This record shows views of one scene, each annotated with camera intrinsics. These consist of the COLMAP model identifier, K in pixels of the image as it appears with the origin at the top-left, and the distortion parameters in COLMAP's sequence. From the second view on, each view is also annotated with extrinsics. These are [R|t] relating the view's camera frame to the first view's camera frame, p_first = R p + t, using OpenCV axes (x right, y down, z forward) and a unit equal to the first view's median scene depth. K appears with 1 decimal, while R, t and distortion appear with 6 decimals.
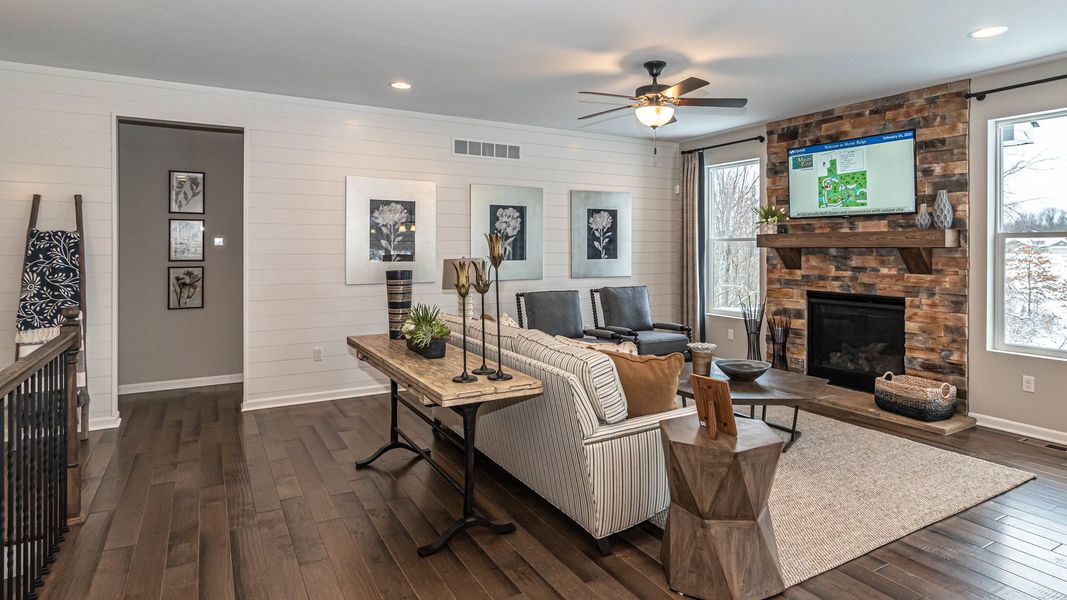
lens RADIAL K [[578.8, 0, 554.5], [0, 578.8, 252.6], [0, 0, 1]] dist [0.014749, -0.003115]
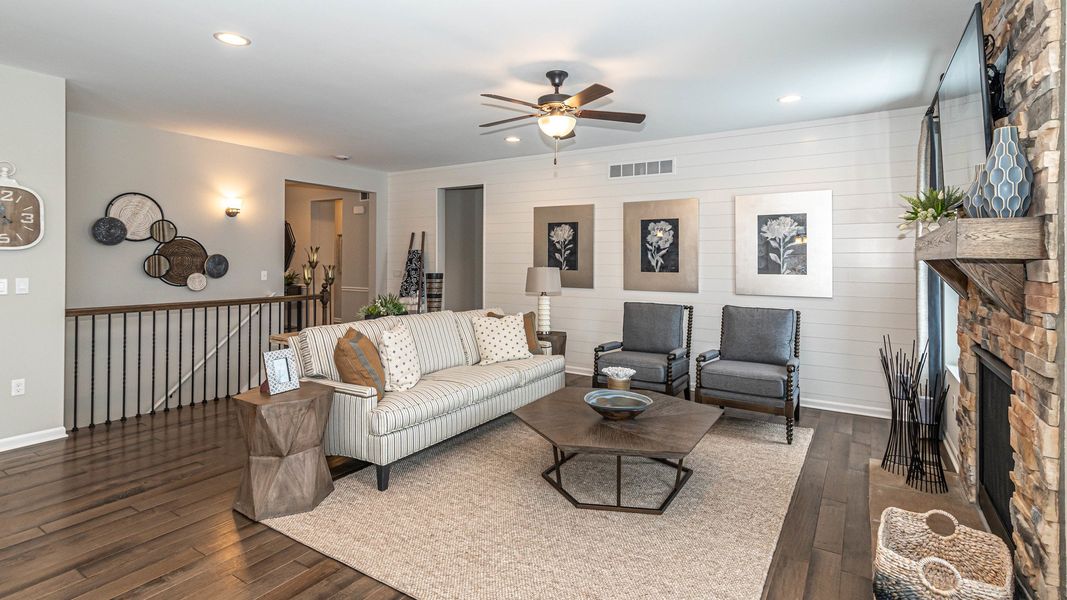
lens RADIAL K [[506.8, 0, 529.4], [0, 506.8, 261.6], [0, 0, 1]] dist [0.001961, -0.000919]
pose [[0.454726, 0.007453, -0.890600, 0.704355], [-0.013856, 0.999903, 0.001293, -0.003521], [0.890524, 0.011752, 0.454785, 0.428791]]
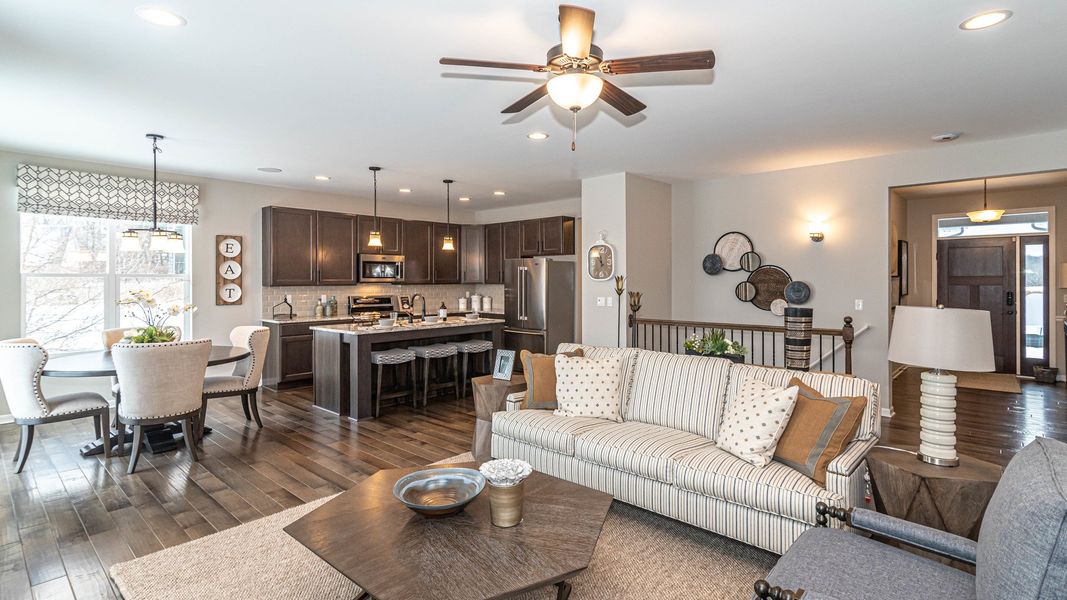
lens RADIAL K [[506.8, 0, 538.4], [0, 506.8, 279.4], [0, 0, 1]] dist [0.001961, -0.000919]
pose [[-0.949782, -0.001202, -0.312910, 0.307432], [-0.002504, 0.999990, 0.003758, -0.014982], [0.312902, 0.004353, -0.949775, 1.168693]]
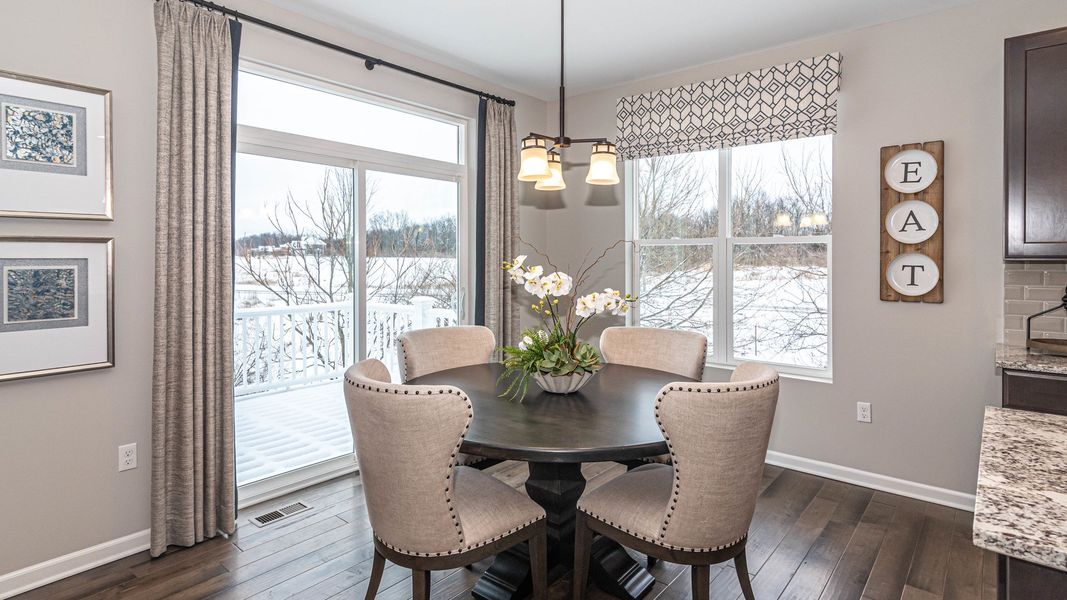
lens RADIAL K [[538.5, 0, 559.2], [0, 538.5, 259.2], [0, 0, 1]] dist [0.003301, -0.000511]
pose [[-0.356174, -0.004014, 0.934411, 0.236356], [0.002567, 0.999983, 0.005275, 0.002984], [-0.934416, 0.004277, -0.356158, 0.370783]]
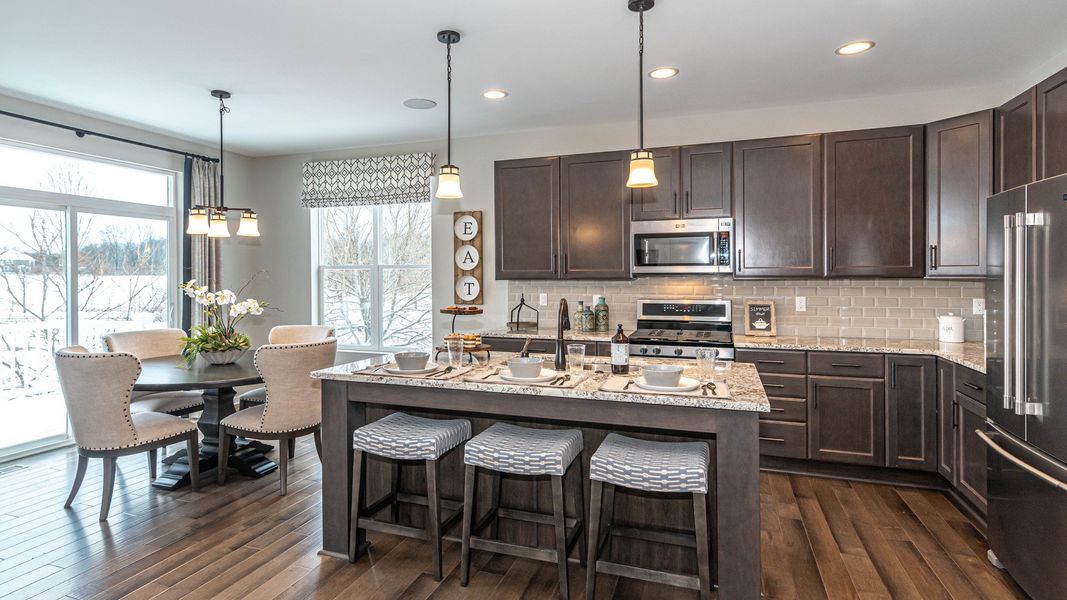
lens RADIAL K [[538.5, 0, 533.8], [0, 538.5, 276.6], [0, 0, 1]] dist [0.003301, -0.000511]
pose [[-0.645657, -0.002417, 0.763624, -0.159481], [0.005485, 0.999955, 0.007803, -0.004499], [-0.763608, 0.009226, -0.645614, 0.357853]]
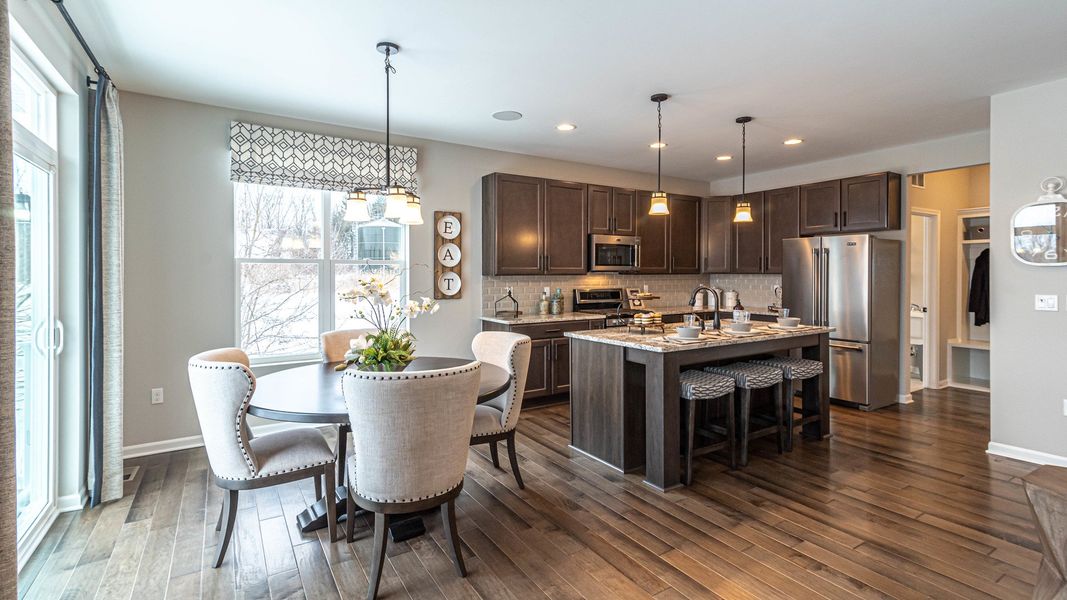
lens RADIAL K [[480.8, 0, 521.7], [0, 480.8, 275.4], [0, 0, 1]] dist [-0.000695, -0.000061]
pose [[-0.999560, -0.000728, -0.029668, 0.507381], [-0.001019, 0.999952, 0.009779, -0.002058], [0.029659, 0.009805, -0.999512, 0.726500]]
